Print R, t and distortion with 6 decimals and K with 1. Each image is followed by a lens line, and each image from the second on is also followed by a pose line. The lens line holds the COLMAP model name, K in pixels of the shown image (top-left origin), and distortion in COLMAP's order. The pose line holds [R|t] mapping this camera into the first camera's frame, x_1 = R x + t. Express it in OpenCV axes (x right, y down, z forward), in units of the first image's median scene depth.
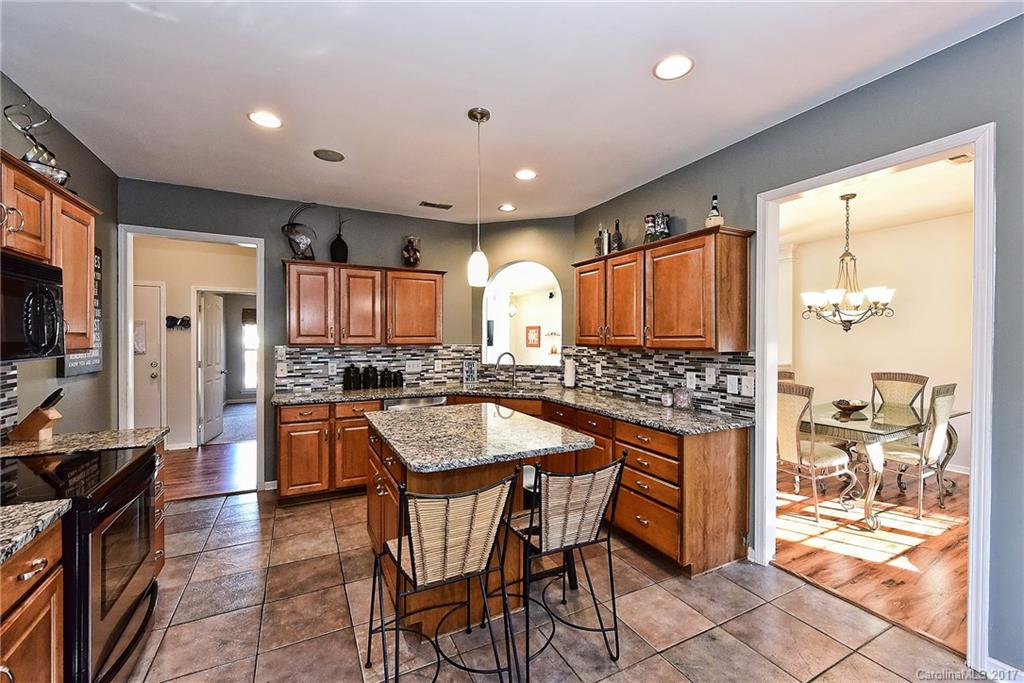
lens RADIAL K [[423.6, 0, 509.4], [0, 423.6, 341.2], [0, 0, 1]] dist [0.001196, -0.000515]
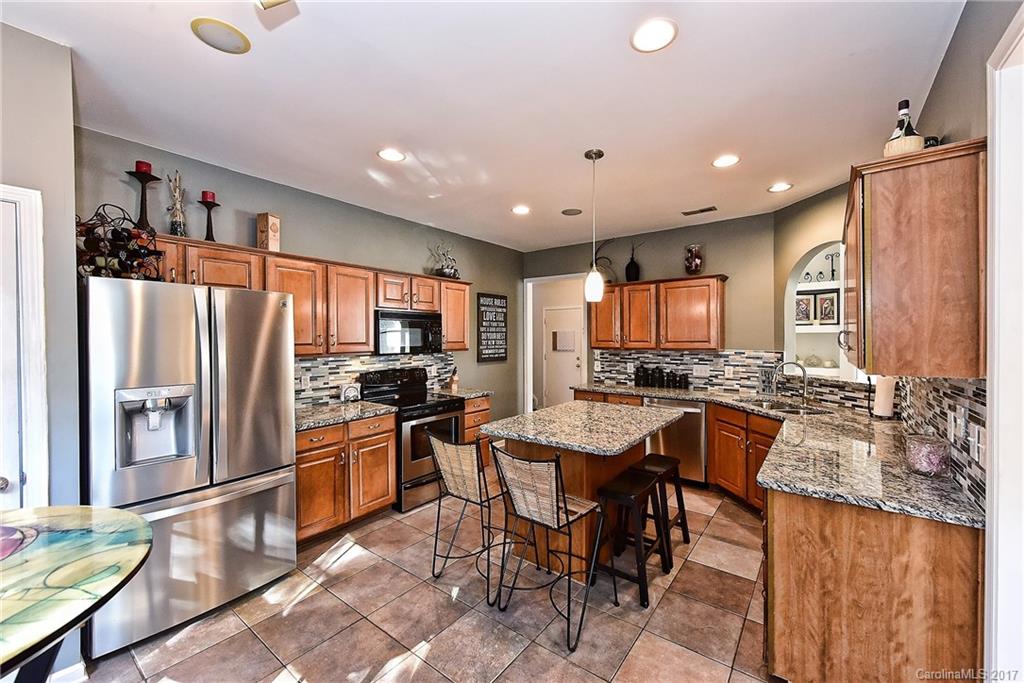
lens RADIAL K [[403.7, 0, 512.8], [0, 403.7, 340.0], [0, 0, 1]] dist [-0.000467, -0.001757]
pose [[0.424770, 0.000528, -0.905301, 0.481662], [-0.002587, 0.999996, -0.000630, -0.013504], [0.905298, 0.002609, 0.424770, 0.187160]]
